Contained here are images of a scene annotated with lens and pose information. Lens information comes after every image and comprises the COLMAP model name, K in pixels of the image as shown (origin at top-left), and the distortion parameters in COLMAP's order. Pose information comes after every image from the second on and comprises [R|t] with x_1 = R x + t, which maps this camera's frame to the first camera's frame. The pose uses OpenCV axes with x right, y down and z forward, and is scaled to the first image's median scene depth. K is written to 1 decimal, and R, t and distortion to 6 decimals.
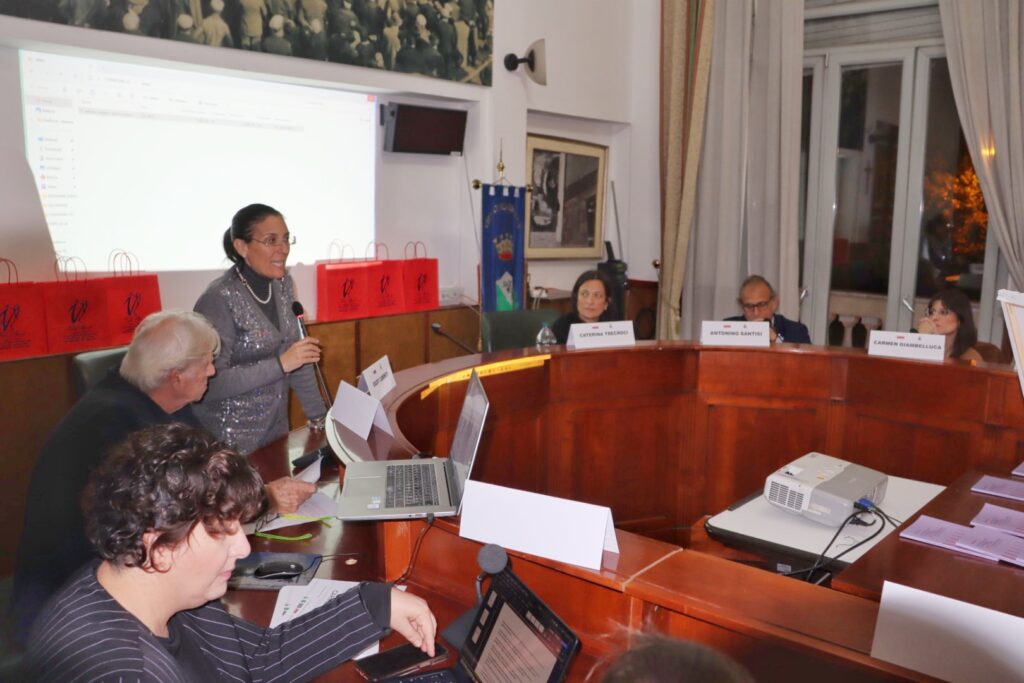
lens RADIAL K [[860.1, 0, 512.0], [0, 860.1, 341.5], [0, 0, 1]] dist [-0.157731, 0.129024]
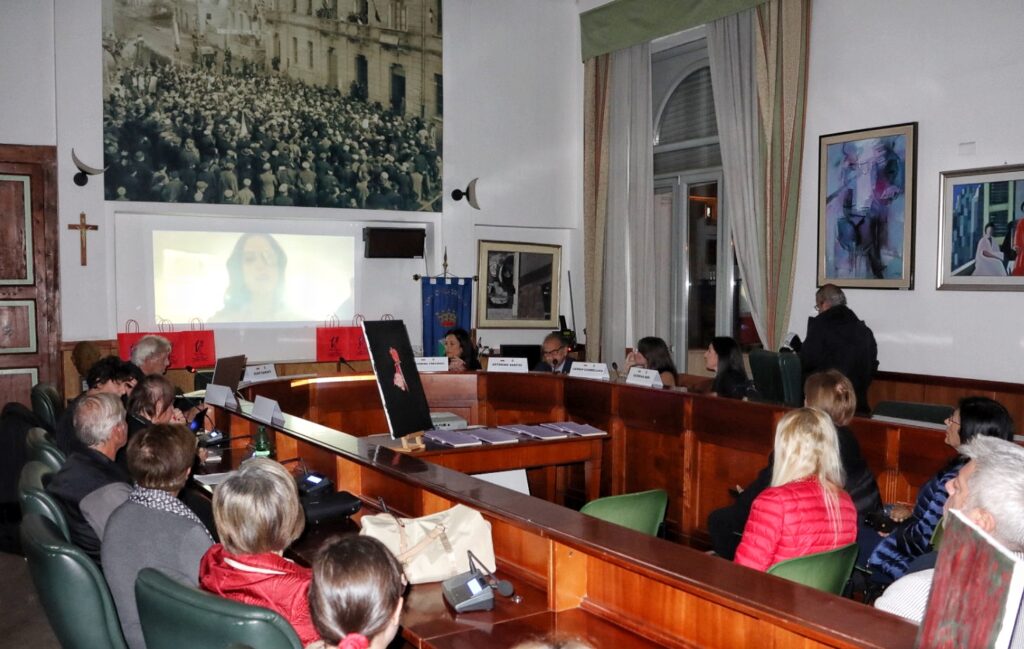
lens RADIAL K [[954.7, 0, 488.1], [0, 954.7, 373.1], [0, 0, 1]] dist [-0.153340, 0.138506]
pose [[0.951324, 0.013851, -0.307881, 0.610761], [-0.035774, 0.997199, -0.065678, 0.099720], [0.306109, 0.073495, 0.949155, -0.593509]]
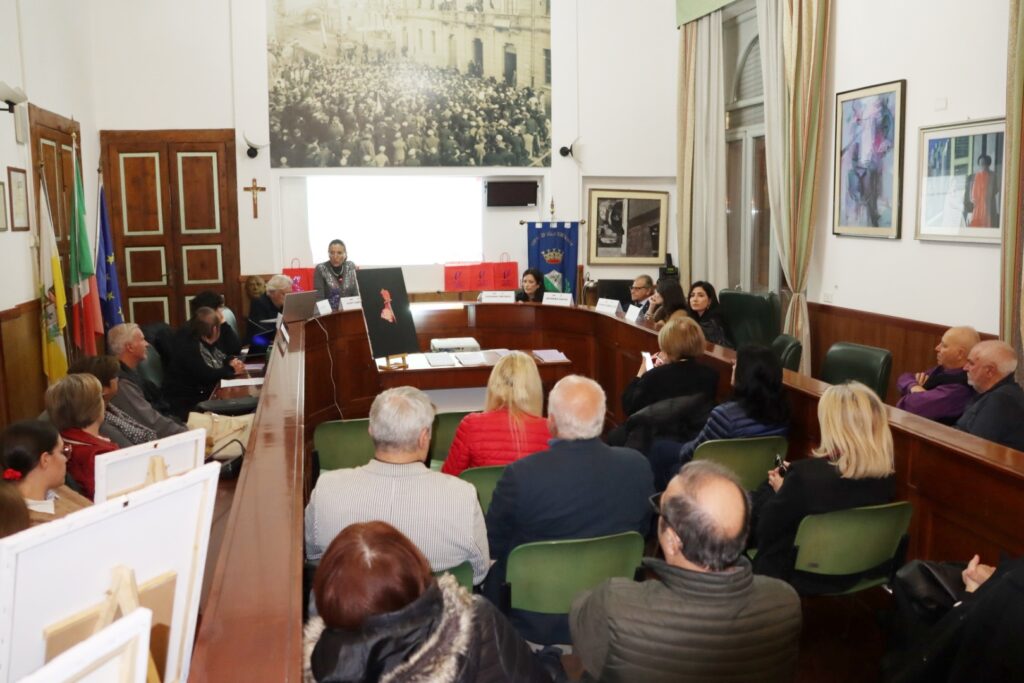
lens RADIAL K [[860.1, 0, 512.0], [0, 860.1, 341.5], [0, 0, 1]] dist [-0.157731, 0.129024]
pose [[0.812929, 0.062519, -0.578997, 1.026388], [-0.070324, 0.997484, 0.008970, 0.060705], [0.578101, 0.033425, 0.815280, -0.531839]]
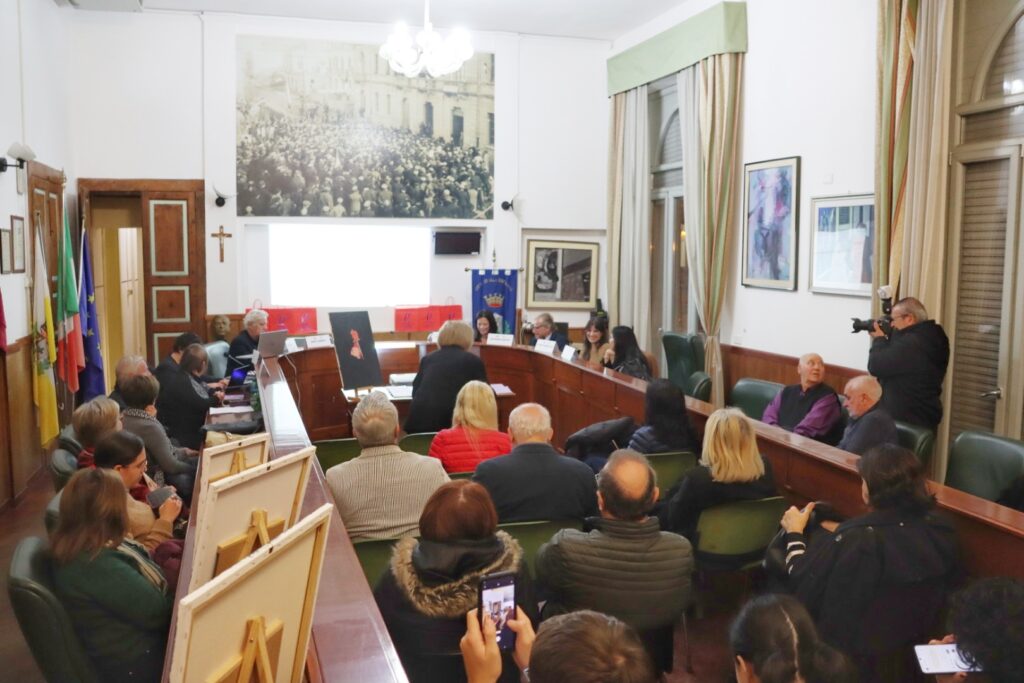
lens RADIAL K [[860.1, 0, 512.0], [0, 860.1, 341.5], [0, 0, 1]] dist [-0.157731, 0.129024]
pose [[0.857512, 0.043191, -0.512647, 1.100476], [-0.075280, 0.996278, -0.041984, 0.066993], [0.508926, 0.074594, 0.857572, -0.699602]]
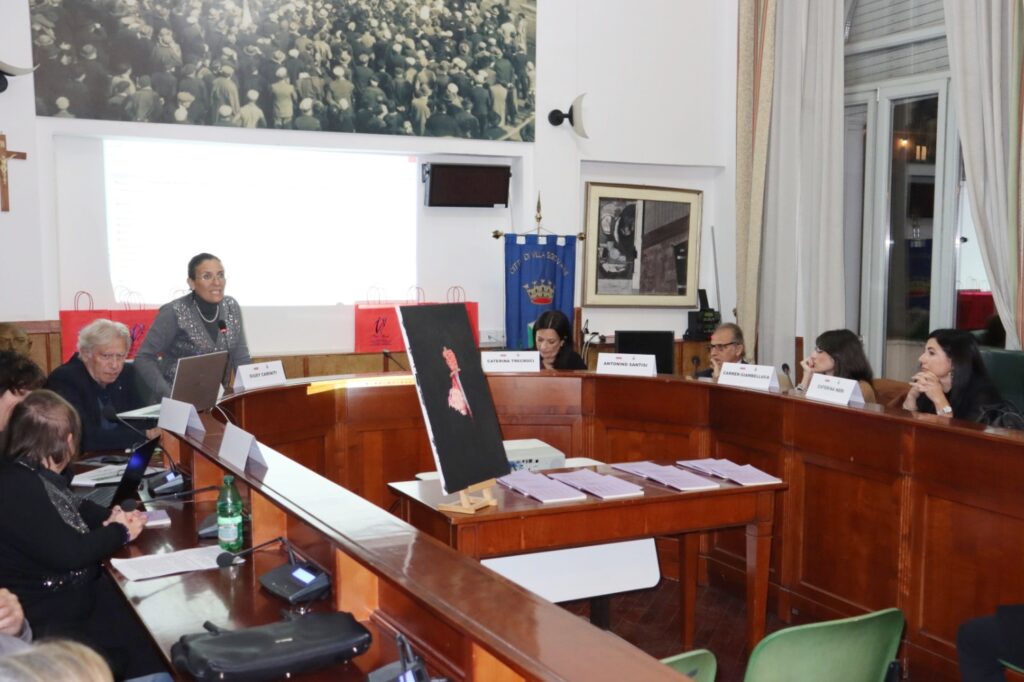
lens RADIAL K [[1187.0, 0, 548.2], [0, 1187.0, 364.2], [0, 0, 1]] dist [-0.062247, 0.300988]
pose [[0.937365, 0.026577, -0.347333, 0.544710], [-0.048165, 0.997396, -0.053669, 0.060846], [0.345002, 0.067037, 0.936205, -0.391330]]
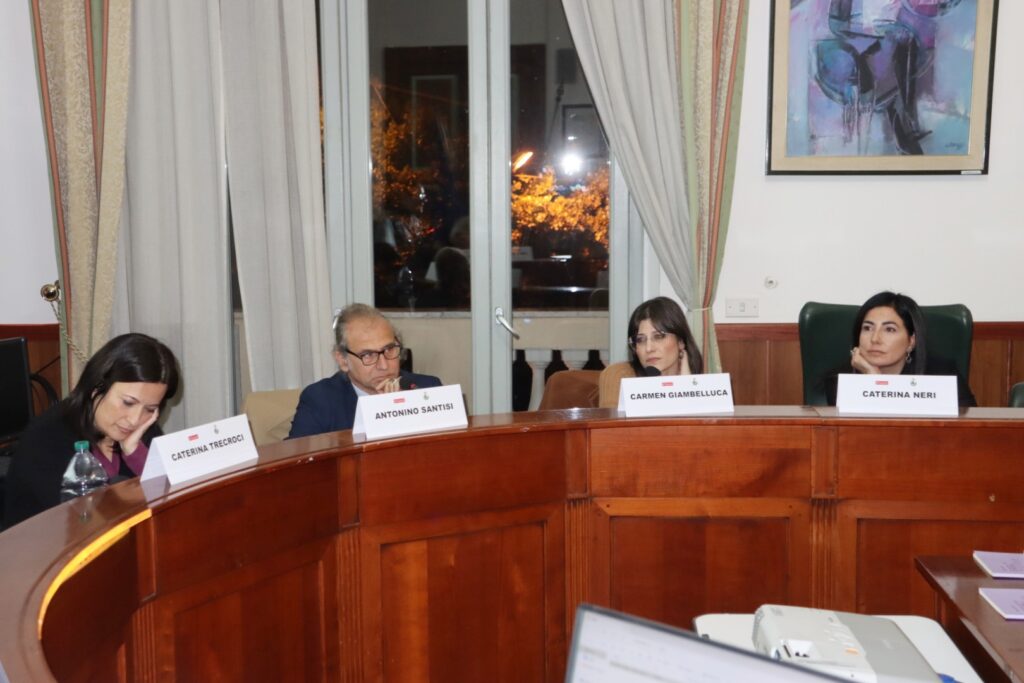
lens RADIAL K [[1360.6, 0, 512.0], [0, 1360.6, 341.5], [0, 0, 1]] dist [0.090102, 0.055598]
pose [[0.773279, -0.097511, 0.626523, -0.190158], [0.117994, 0.992974, 0.008912, -0.042461], [-0.622990, 0.067034, 0.779352, 0.191038]]
